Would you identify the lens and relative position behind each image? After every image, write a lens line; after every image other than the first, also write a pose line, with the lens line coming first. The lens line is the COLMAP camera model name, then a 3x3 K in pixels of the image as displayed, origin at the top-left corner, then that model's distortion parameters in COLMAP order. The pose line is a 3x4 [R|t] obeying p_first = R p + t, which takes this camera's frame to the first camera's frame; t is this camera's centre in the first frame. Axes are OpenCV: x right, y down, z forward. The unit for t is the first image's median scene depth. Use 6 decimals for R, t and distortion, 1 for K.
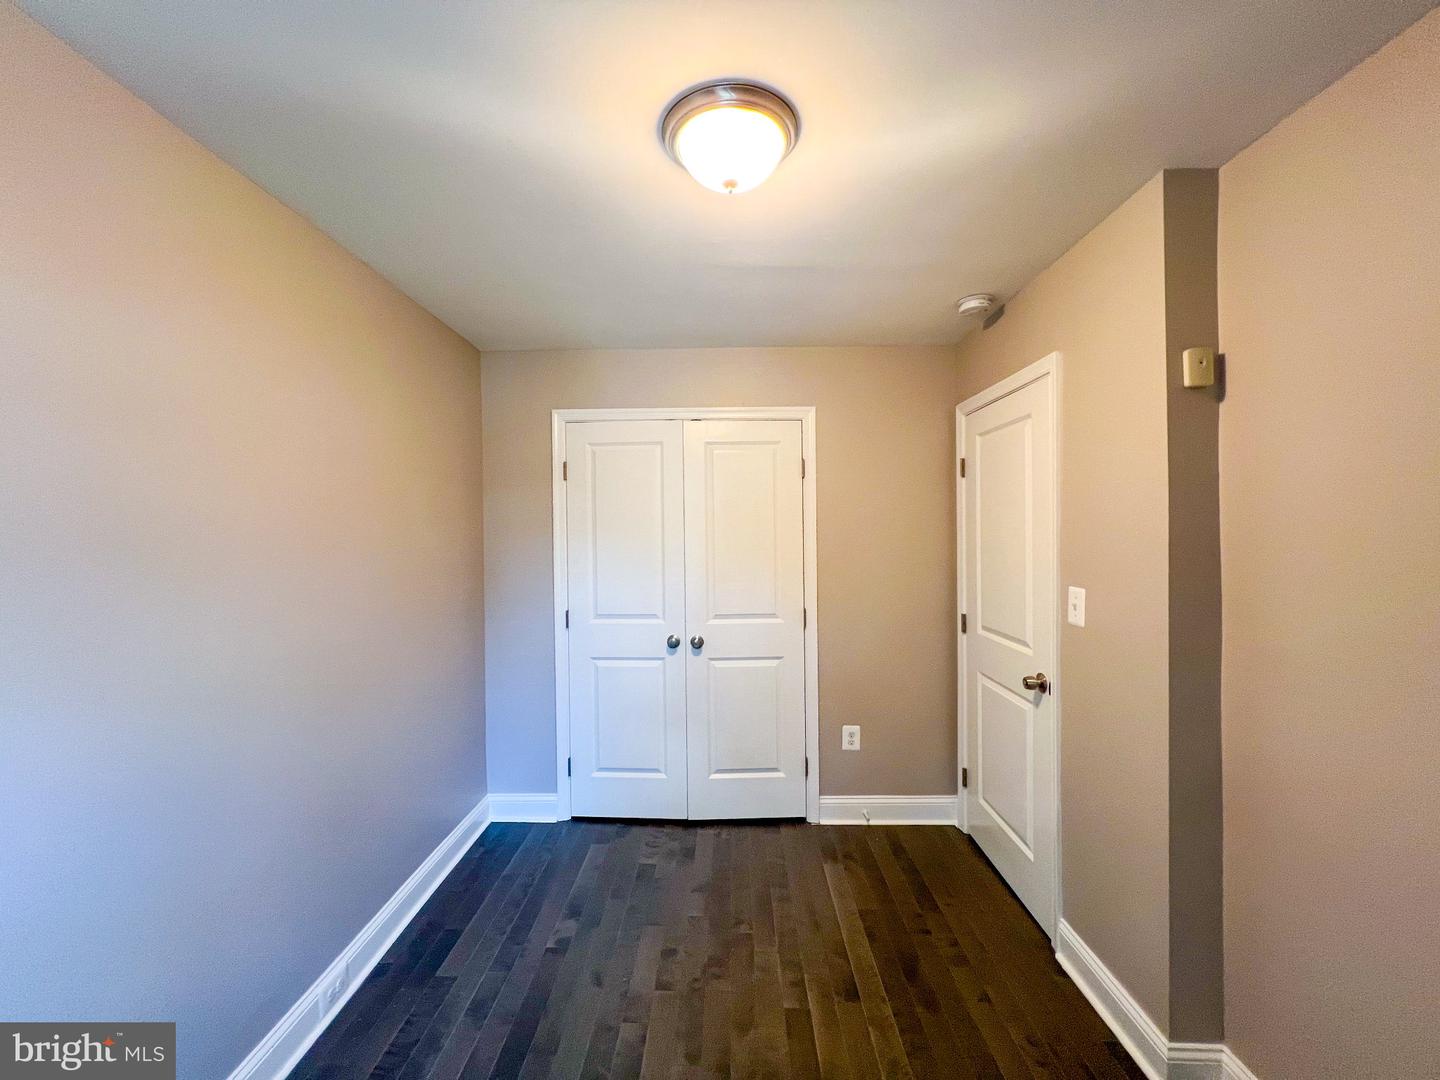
lens RADIAL K [[561.3, 0, 724.0], [0, 561.3, 543.9], [0, 0, 1]] dist [-0.001196, 0.000314]
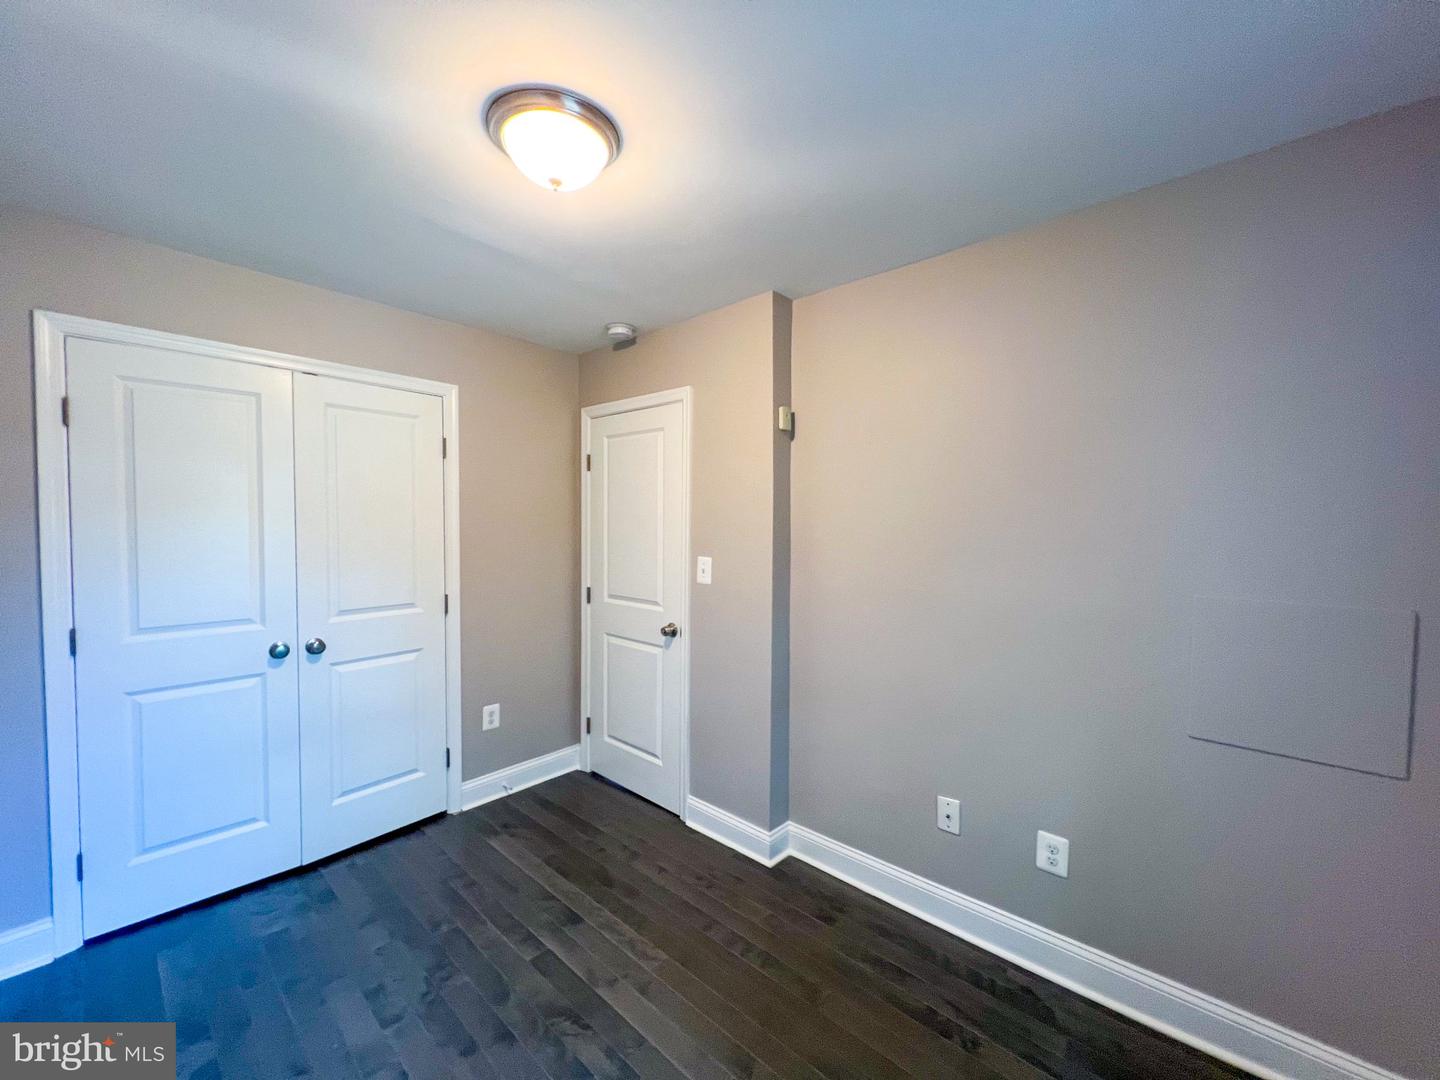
lens RADIAL K [[561.3, 0, 698.9], [0, 561.3, 545.5], [0, 0, 1]] dist [-0.001196, 0.000314]
pose [[0.675780, -0.019260, 0.736852, -0.295111], [0.002719, 0.999717, 0.023637, 0.010443], [-0.737099, -0.013970, 0.675641, 0.035725]]
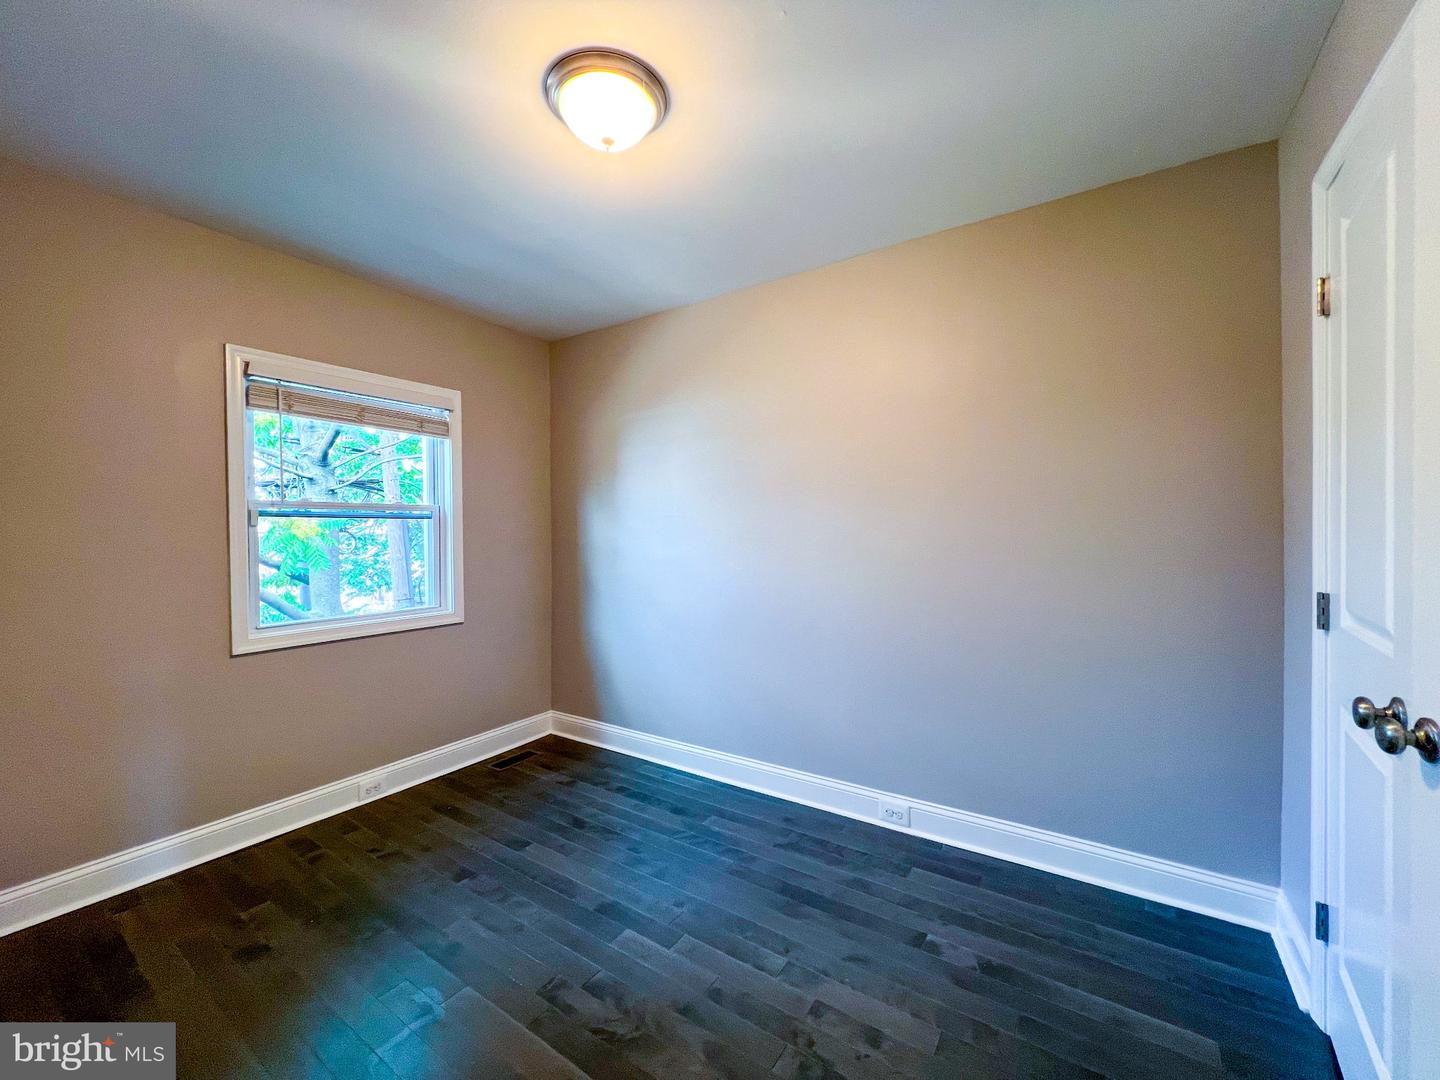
lens RADIAL K [[581.8, 0, 725.0], [0, 581.8, 536.4], [0, 0, 1]] dist [-0.000545, 0.000397]
pose [[-0.542627, 0.024639, -0.839612, 0.457424], [0.002273, 0.999609, 0.027865, 0.059902], [0.839971, 0.013212, -0.542471, 0.936417]]
